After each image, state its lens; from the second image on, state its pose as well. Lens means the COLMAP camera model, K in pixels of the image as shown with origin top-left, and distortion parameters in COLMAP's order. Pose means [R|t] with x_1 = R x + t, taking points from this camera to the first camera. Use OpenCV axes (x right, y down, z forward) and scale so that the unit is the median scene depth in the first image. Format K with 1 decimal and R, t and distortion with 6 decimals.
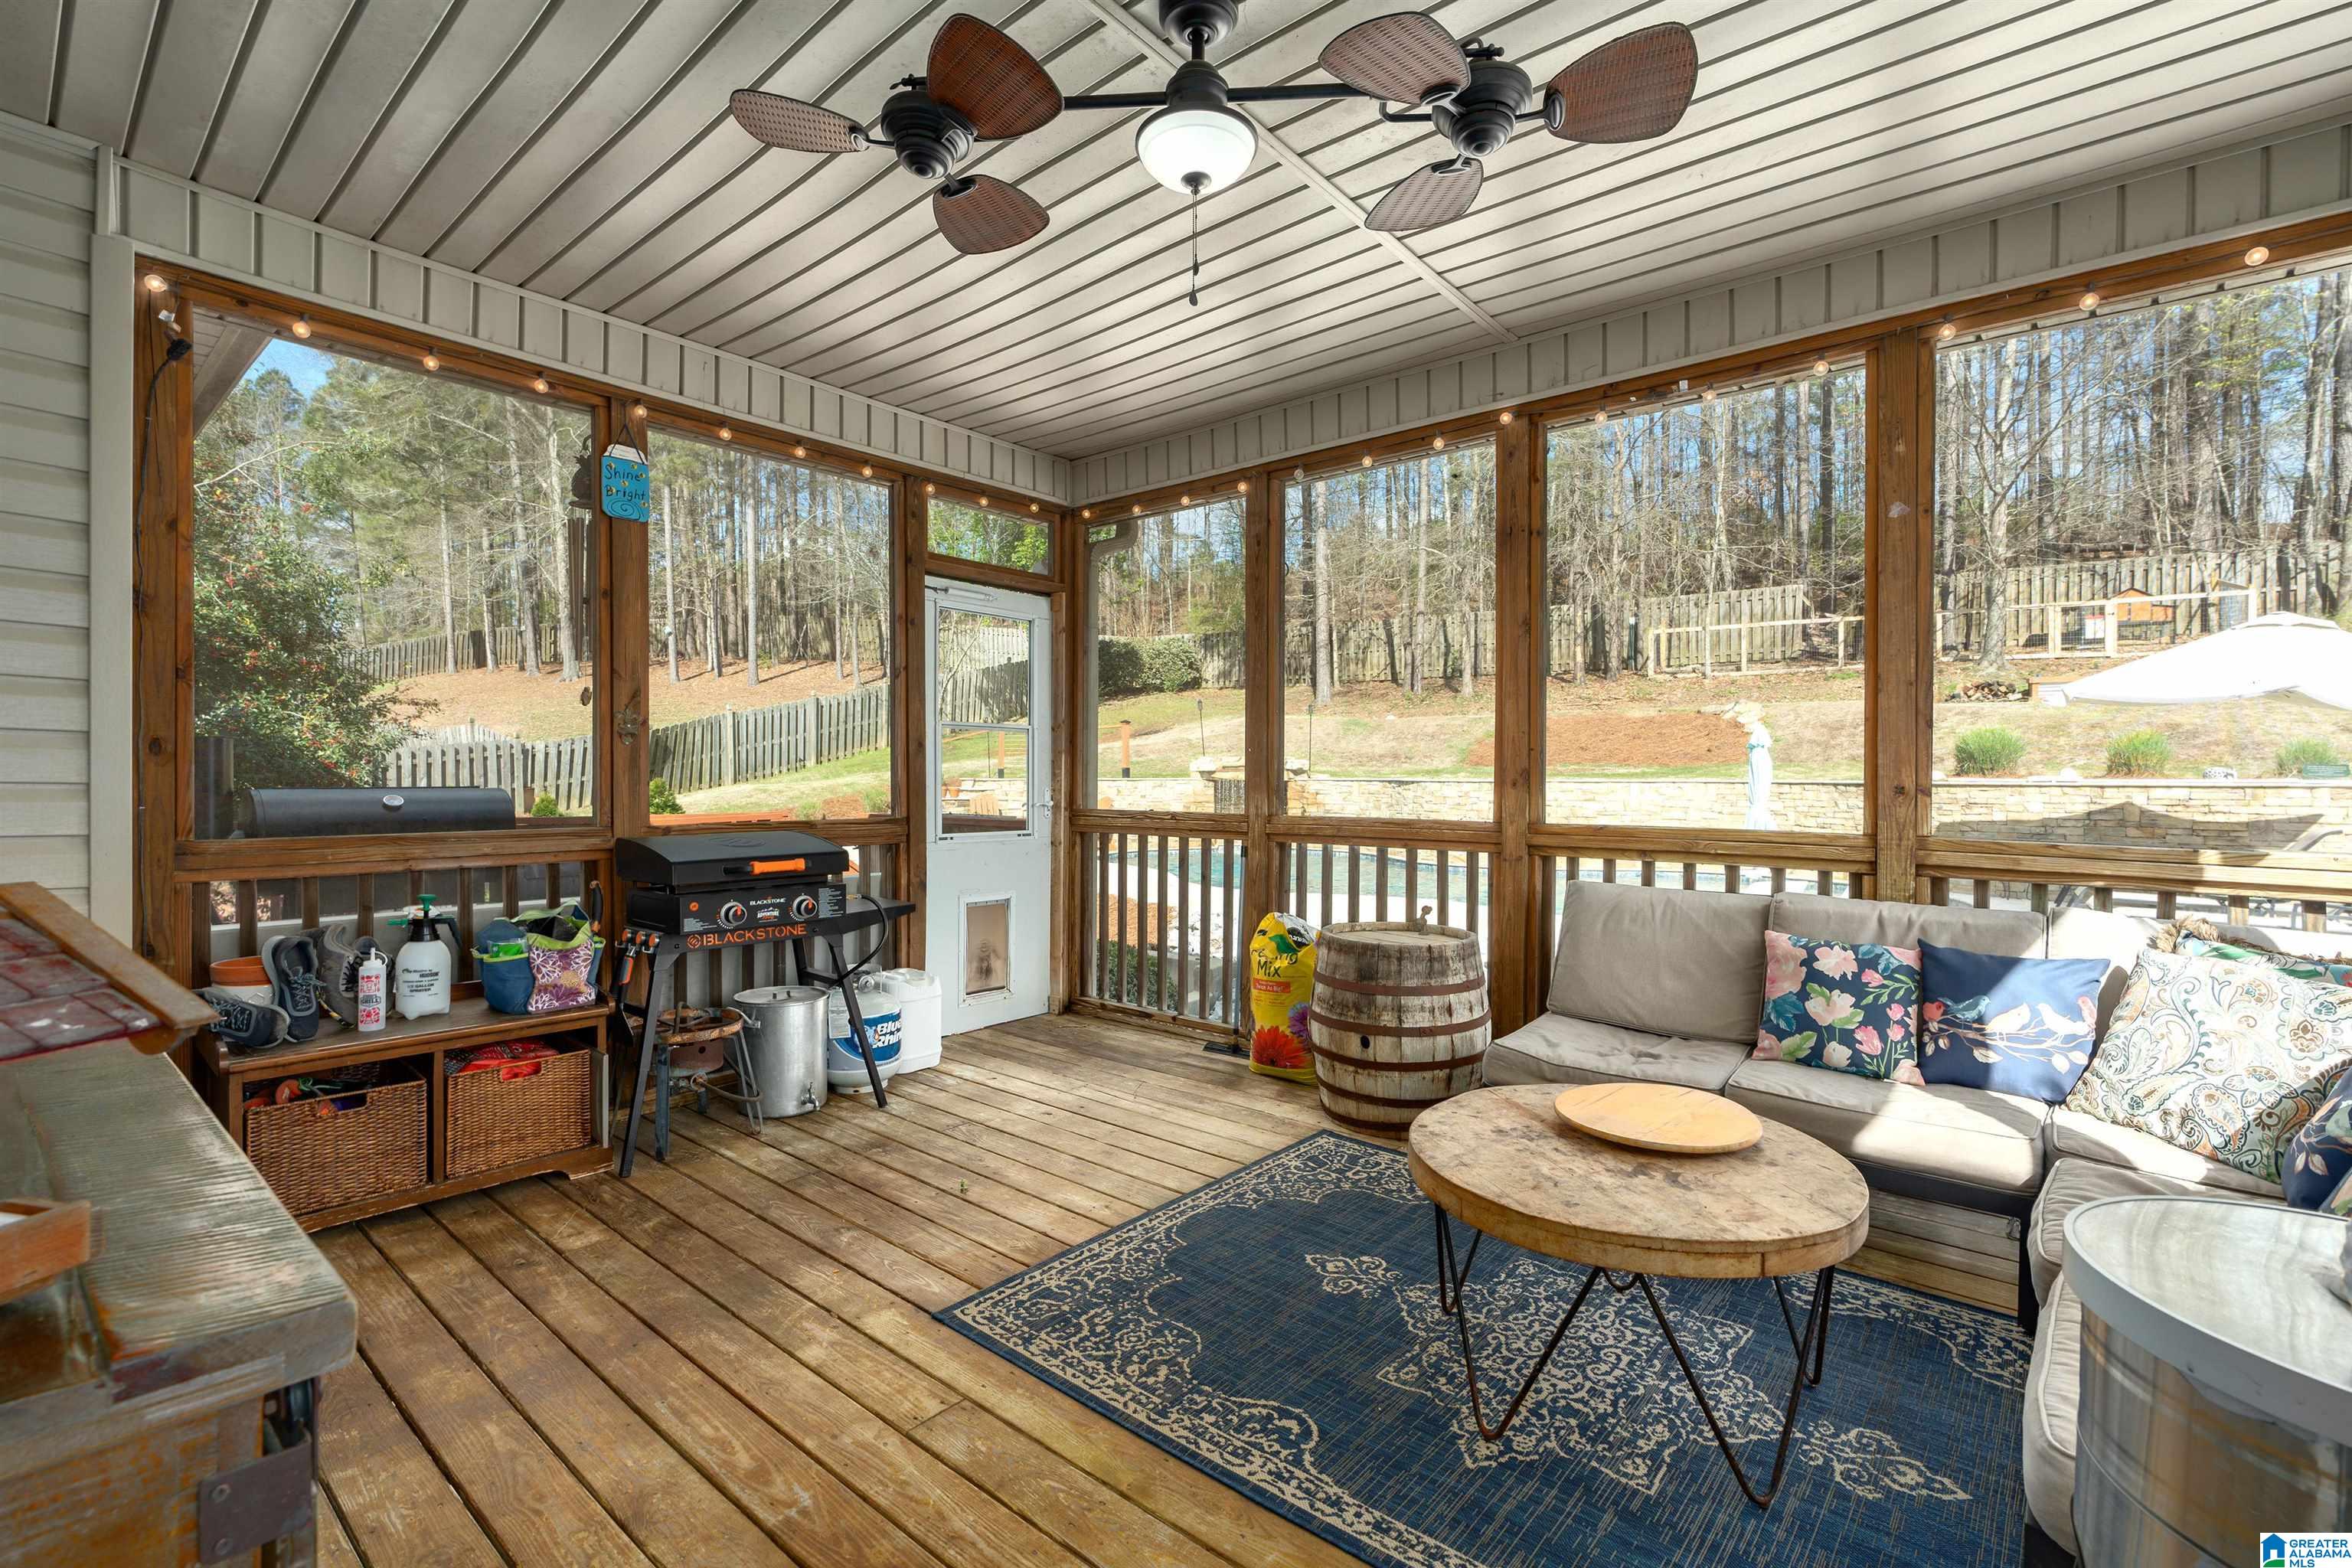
lens RADIAL K [[1047.1, 0, 1159.2], [0, 1047.1, 787.4], [0, 0, 1]] dist [-0.009096, 0.001549]
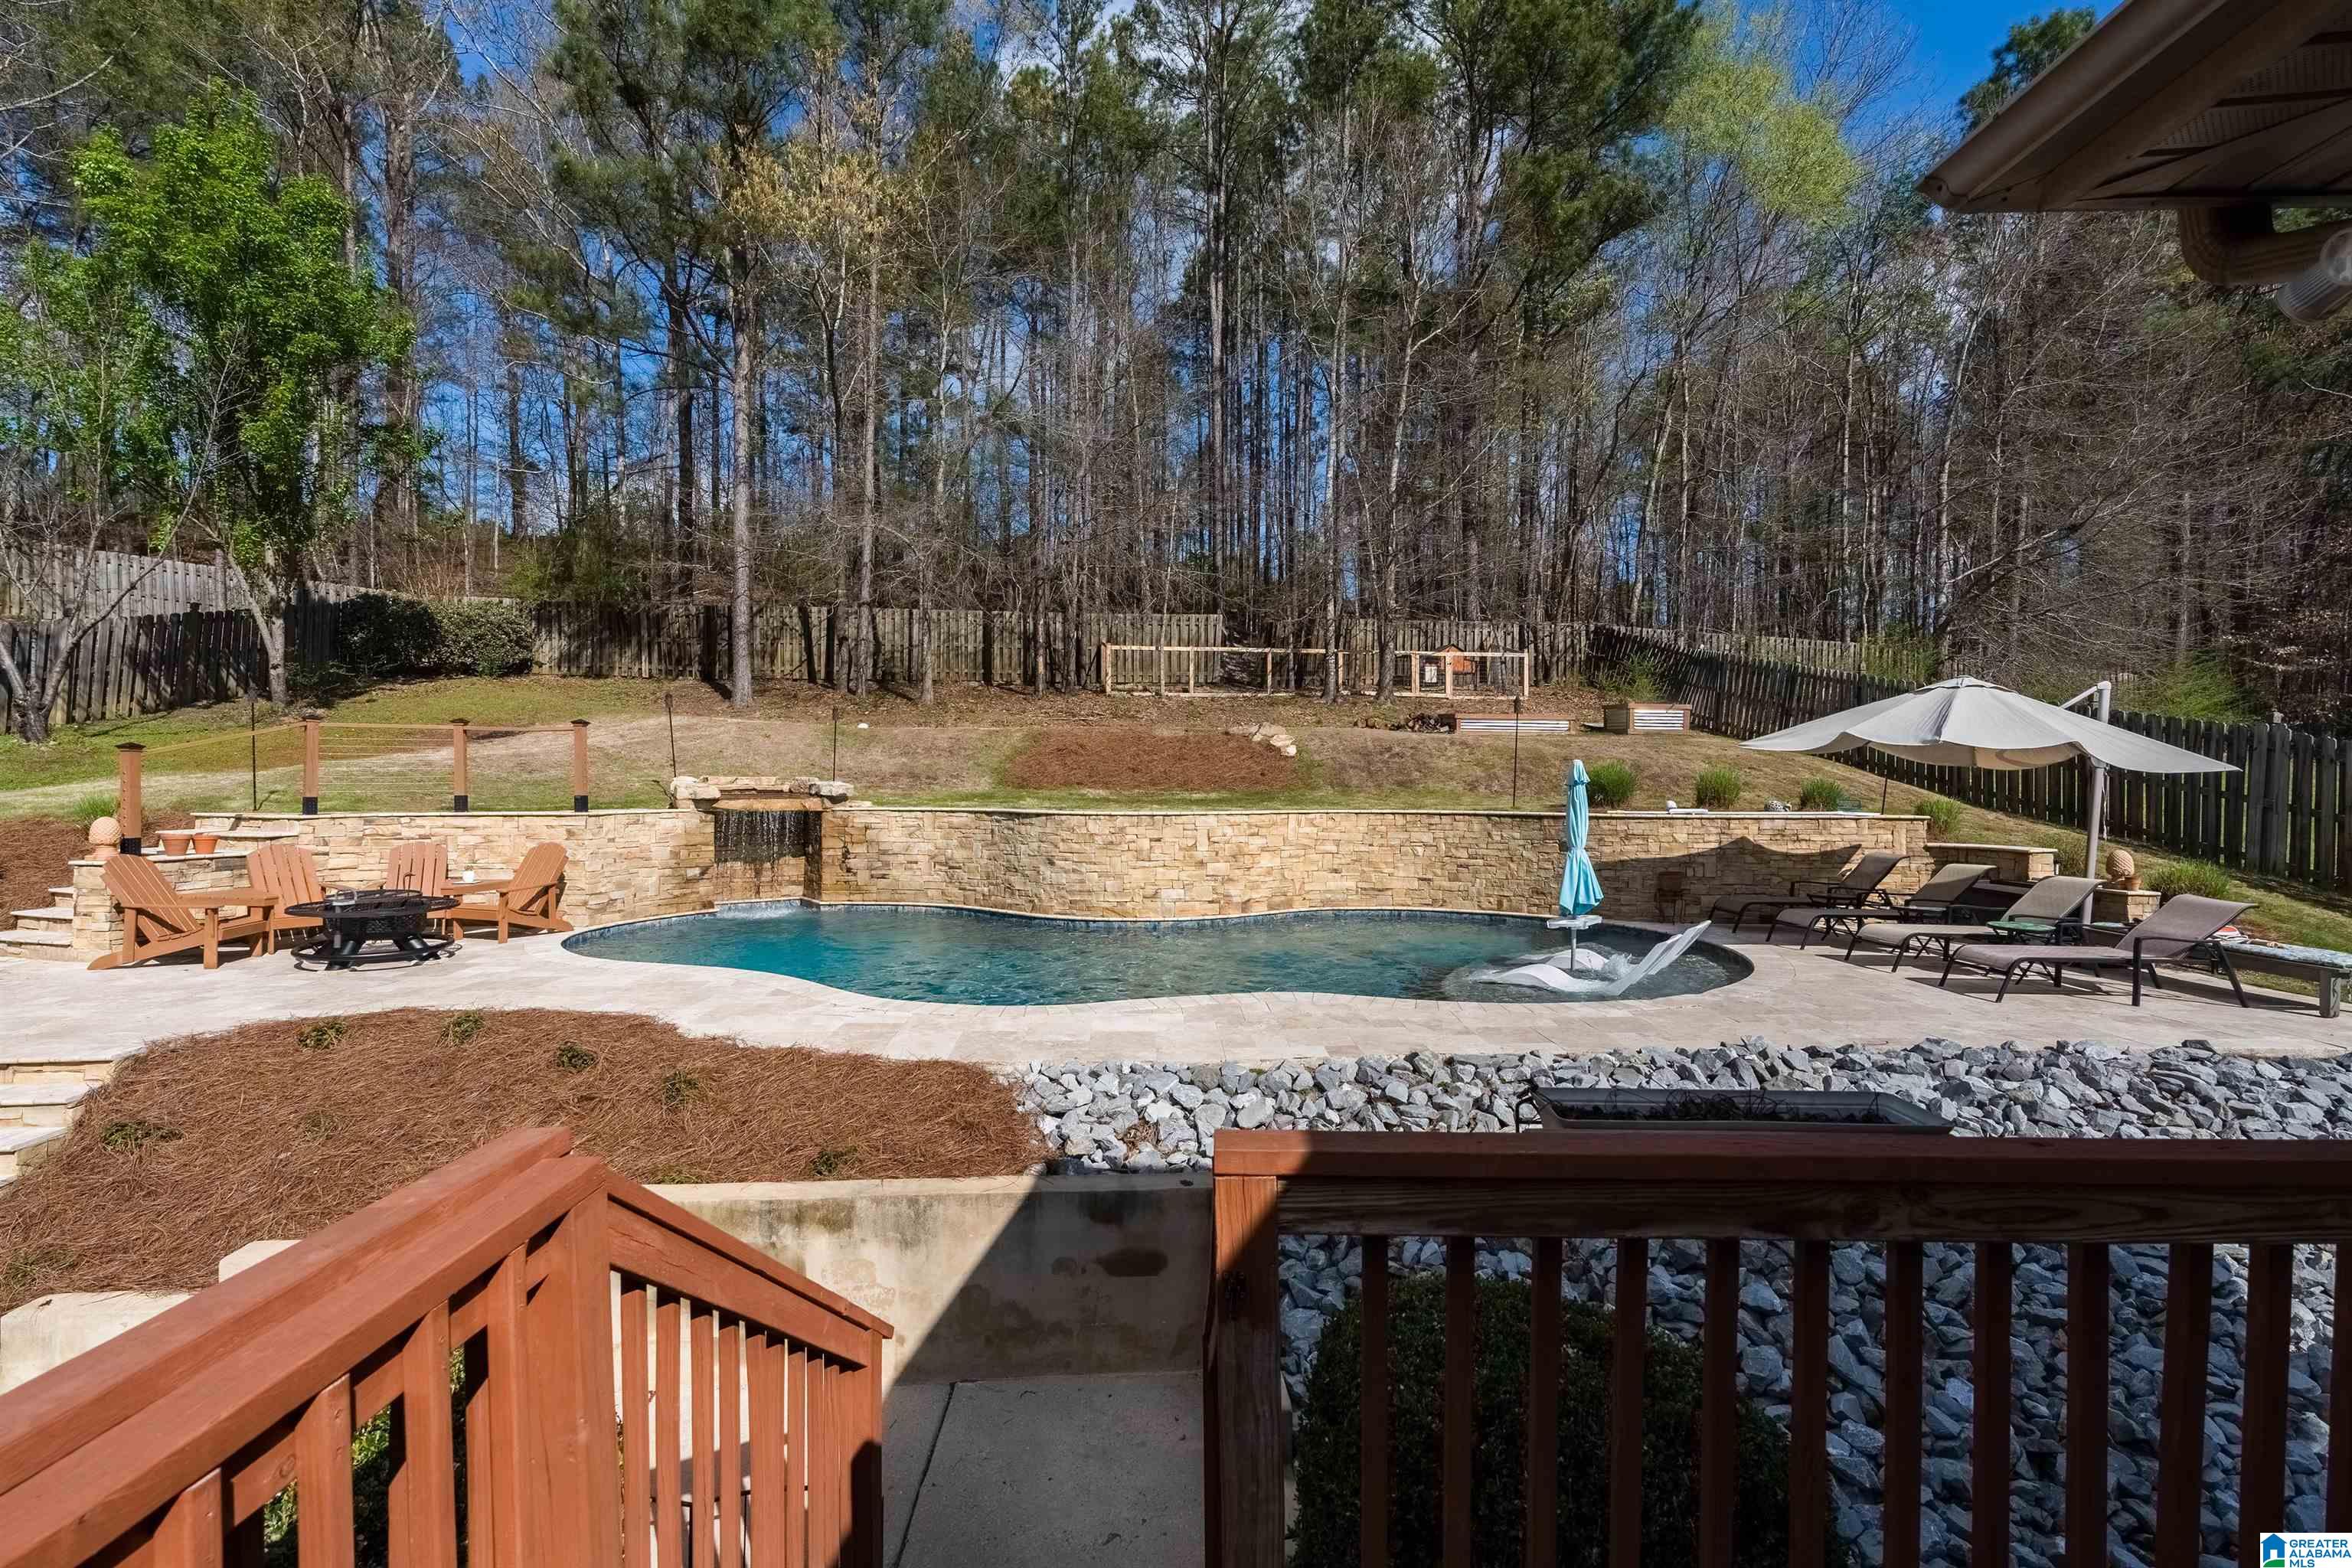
lens RADIAL K [[1047.1, 0, 1173.3], [0, 1047.1, 770.6], [0, 0, 1]] dist [-0.009096, 0.001549]
pose [[0.771285, 0.008430, 0.636434, -0.545111], [0.005390, 0.999790, -0.019775, -0.067486], [-0.636467, 0.018683, 0.771078, 1.025047]]
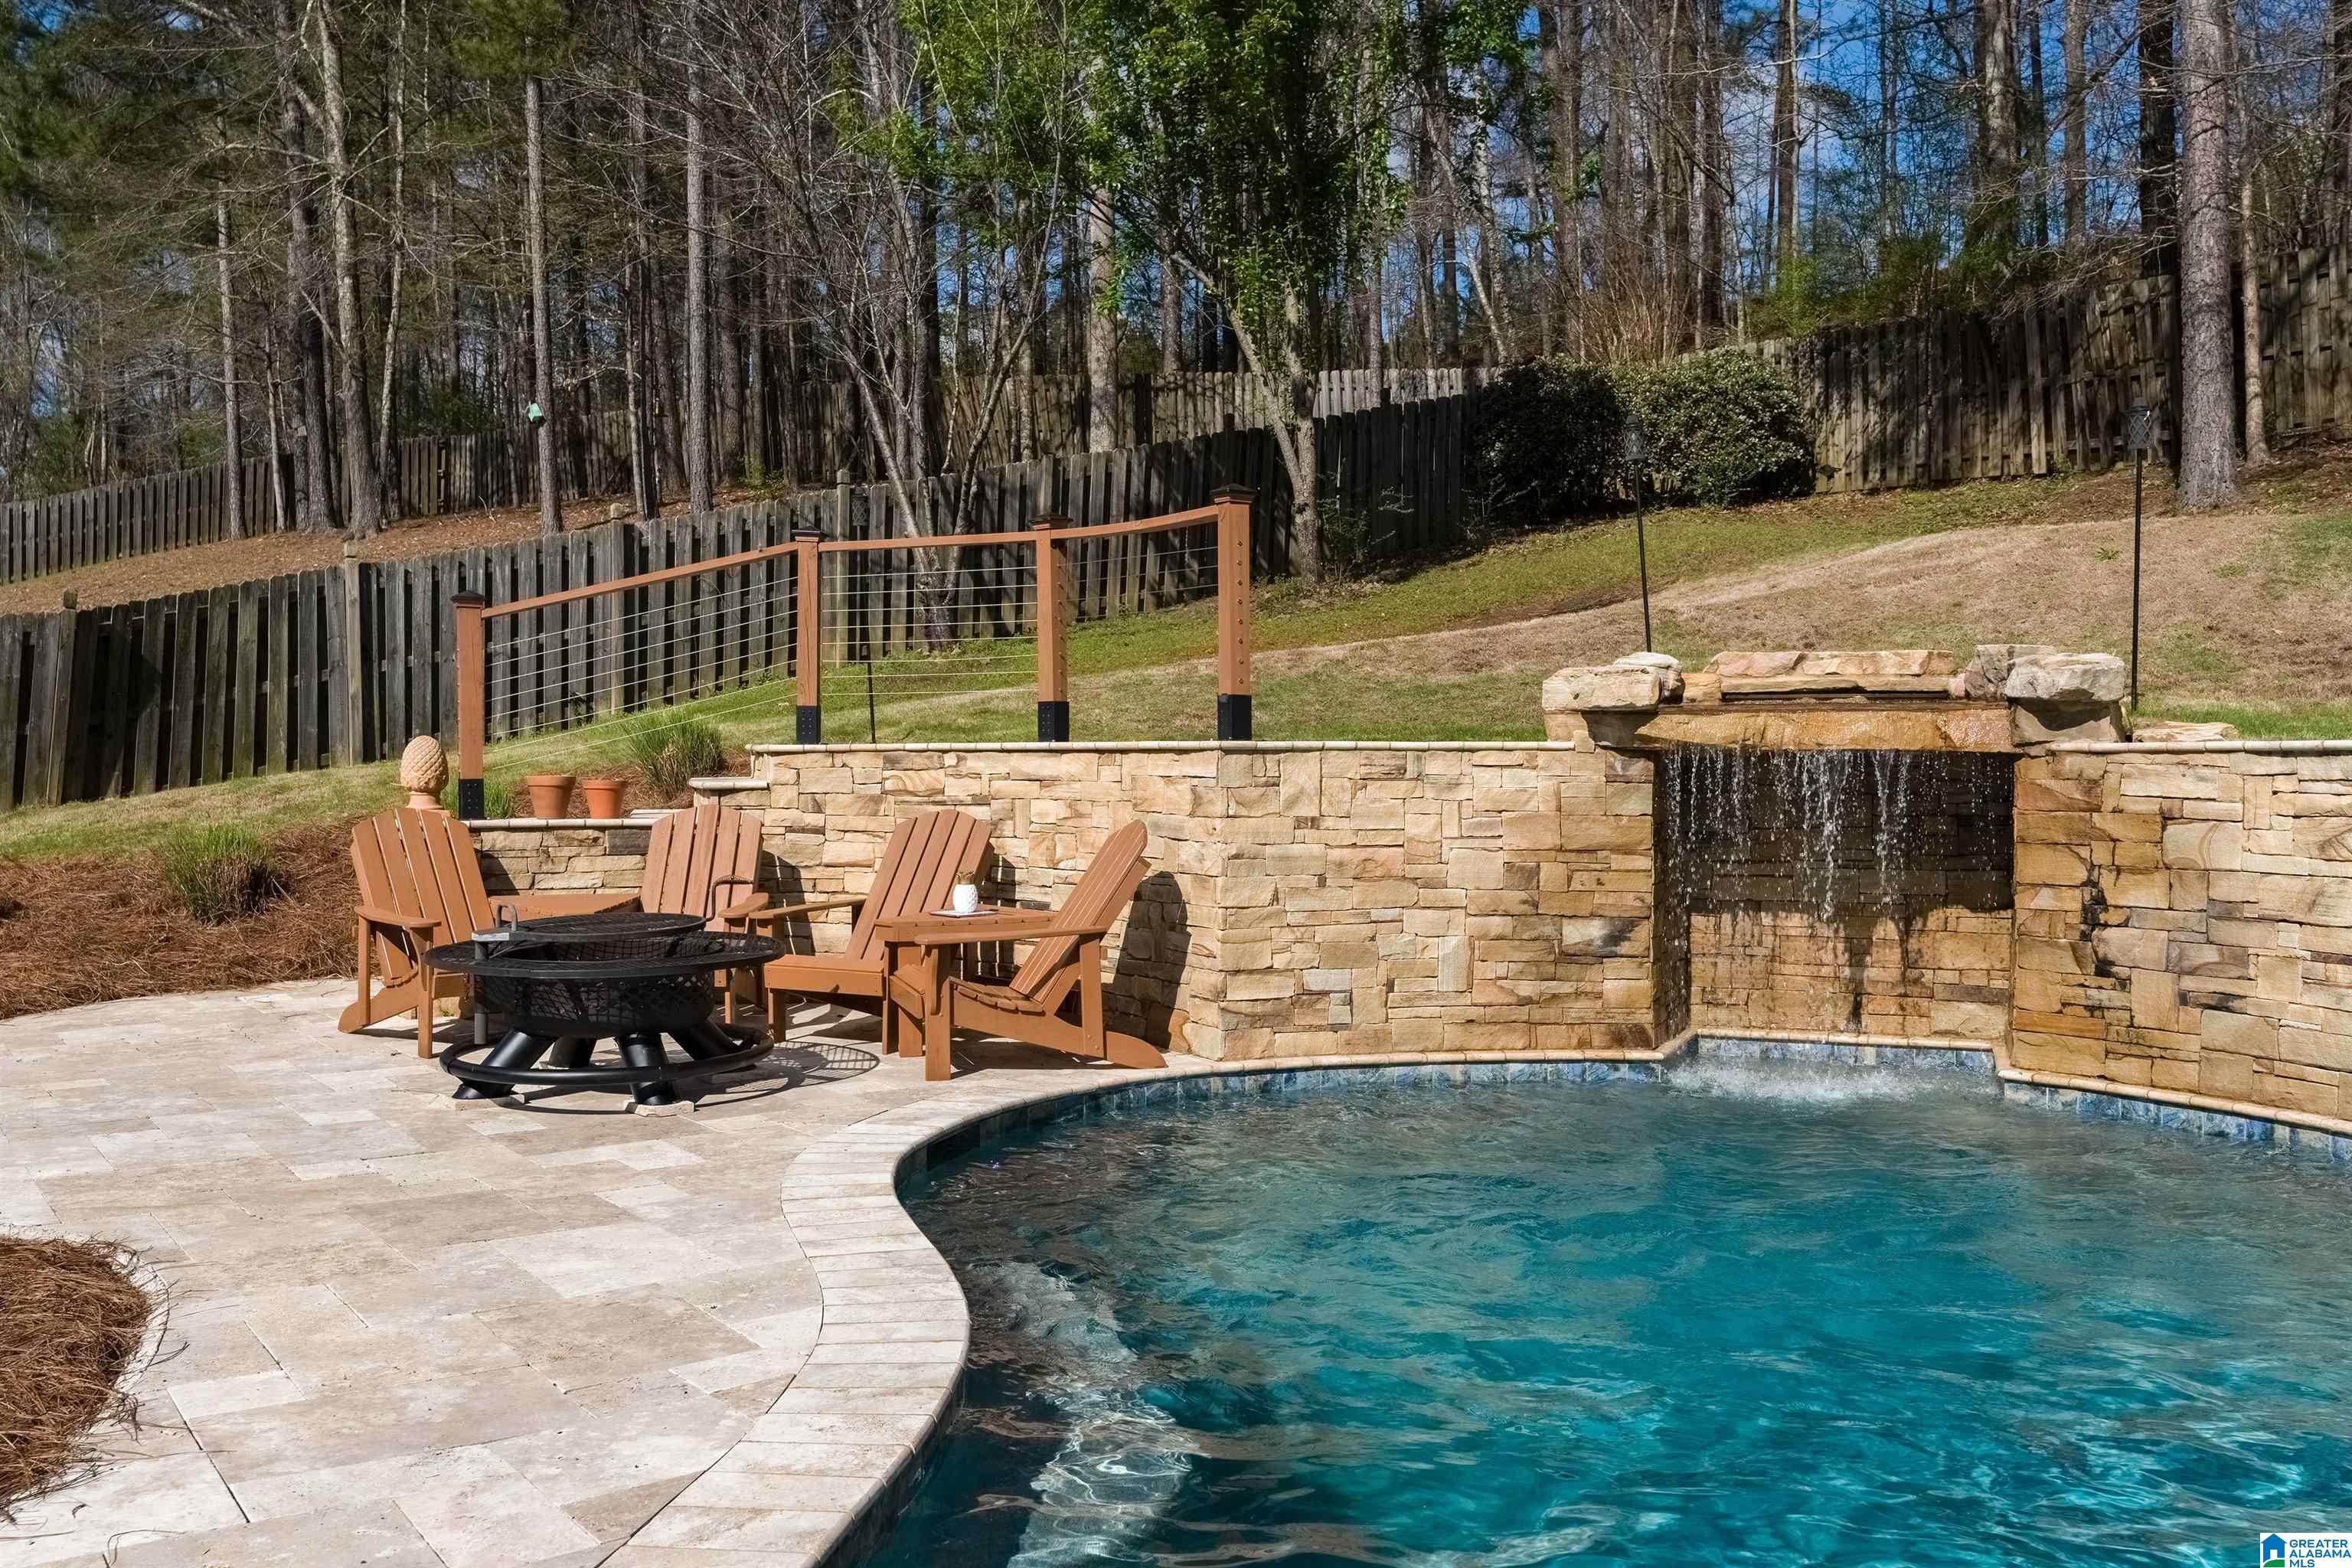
lens RADIAL K [[2072.6, 0, 1150.3], [0, 2072.6, 771.8], [0, 0, 1]] dist [0.002269, 0.006148]
pose [[0.950304, 0.003863, -0.311299, 0.316061], [-0.005215, 0.999980, -0.003513, -0.001484], [0.311280, 0.004962, 0.950305, 1.993741]]
